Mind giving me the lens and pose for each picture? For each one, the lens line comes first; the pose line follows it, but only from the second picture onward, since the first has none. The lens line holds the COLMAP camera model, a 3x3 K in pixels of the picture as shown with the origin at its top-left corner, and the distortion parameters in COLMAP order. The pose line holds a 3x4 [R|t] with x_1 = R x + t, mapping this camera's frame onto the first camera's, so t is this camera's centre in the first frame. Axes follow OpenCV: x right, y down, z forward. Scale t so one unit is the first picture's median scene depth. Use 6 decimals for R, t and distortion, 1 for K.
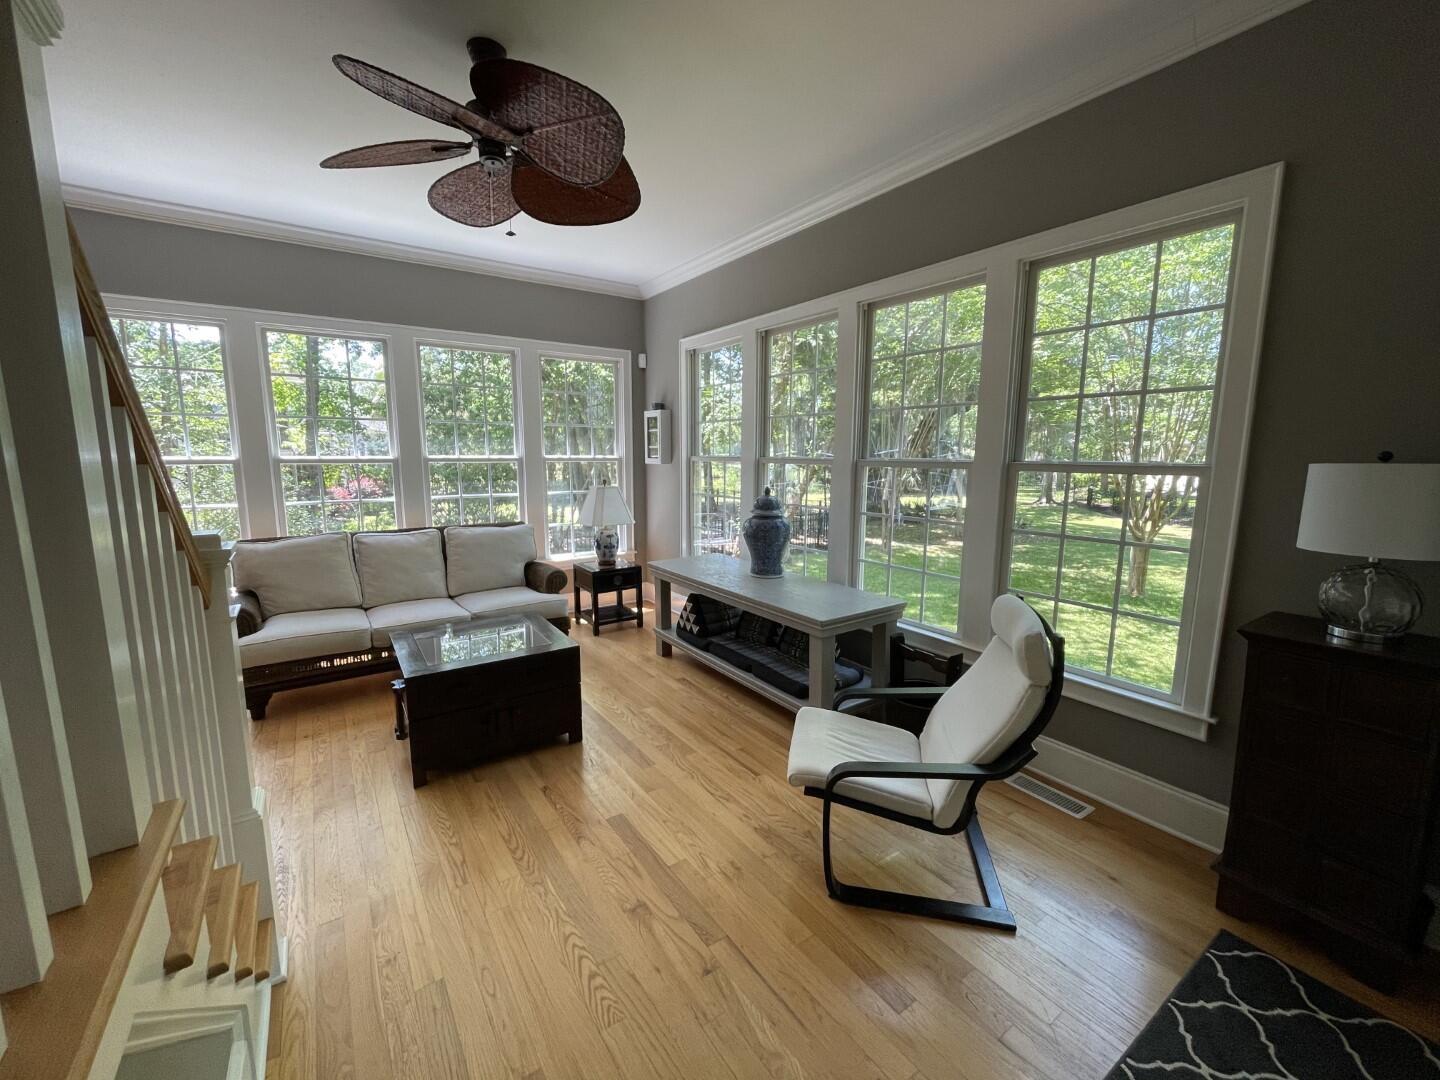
lens RADIAL K [[581.6, 0, 714.4], [0, 581.6, 537.6], [0, 0, 1]] dist [-0.003125, 0.000424]
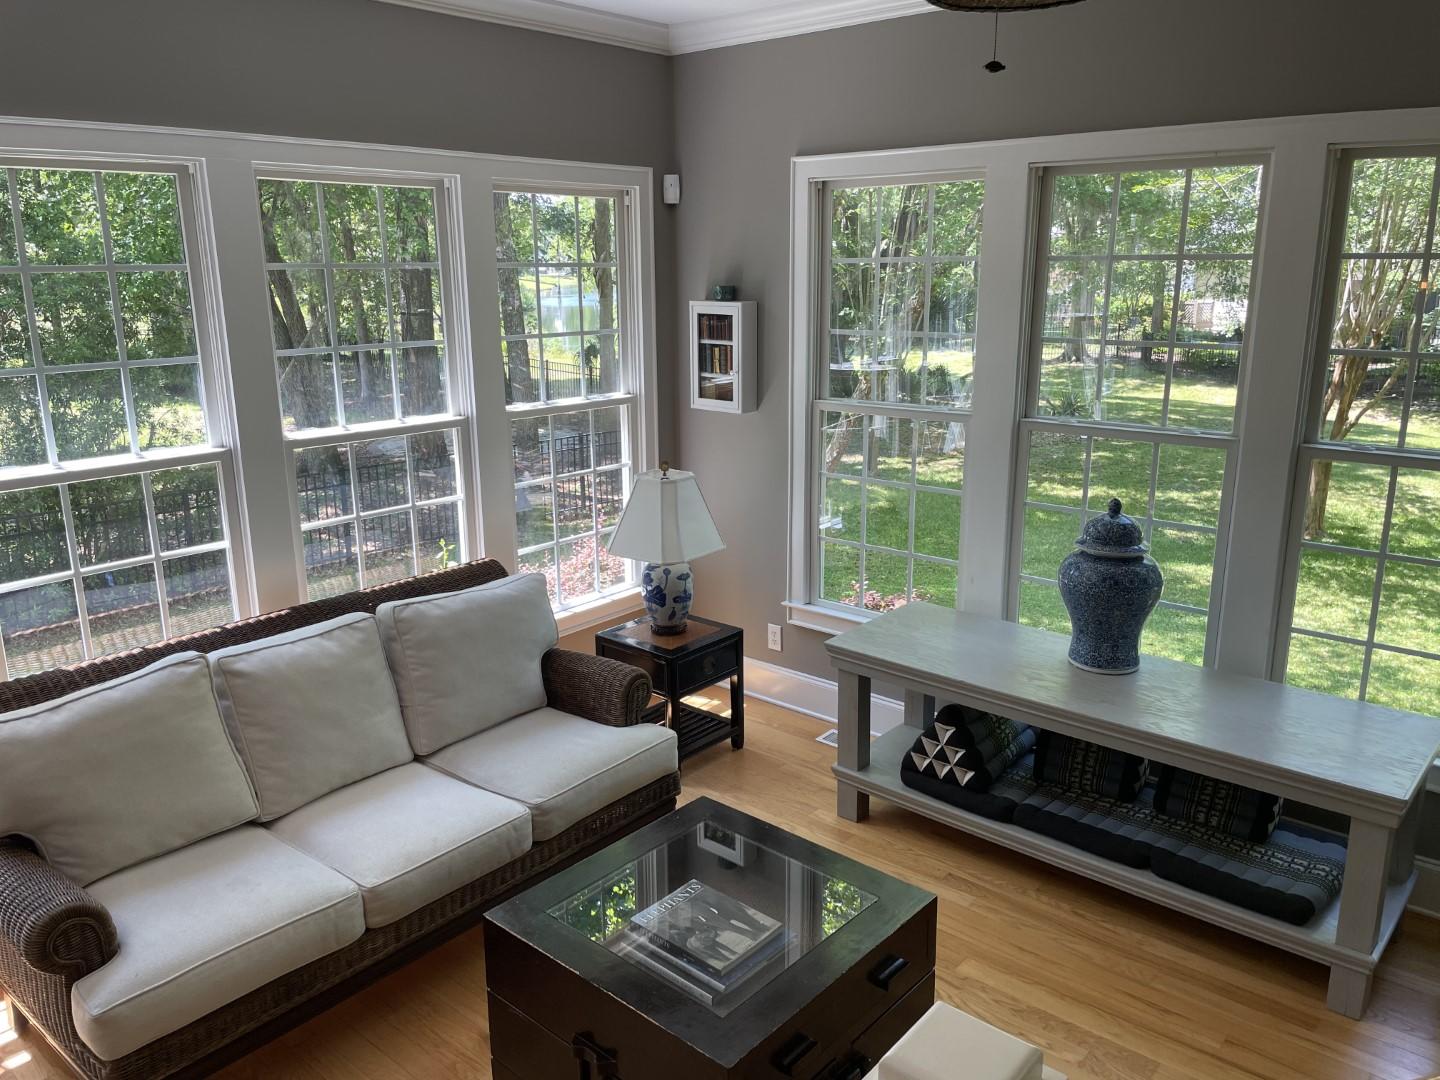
lens RADIAL K [[1094.7, 0, 728.1], [0, 1094.7, 539.9], [0, 0, 1]] dist [0.032898, -0.009376]
pose [[0.964330, -0.068494, 0.255687, -0.429541], [0.041198, 0.993007, 0.110629, -0.152661], [-0.261476, -0.096149, 0.960409, 0.131345]]
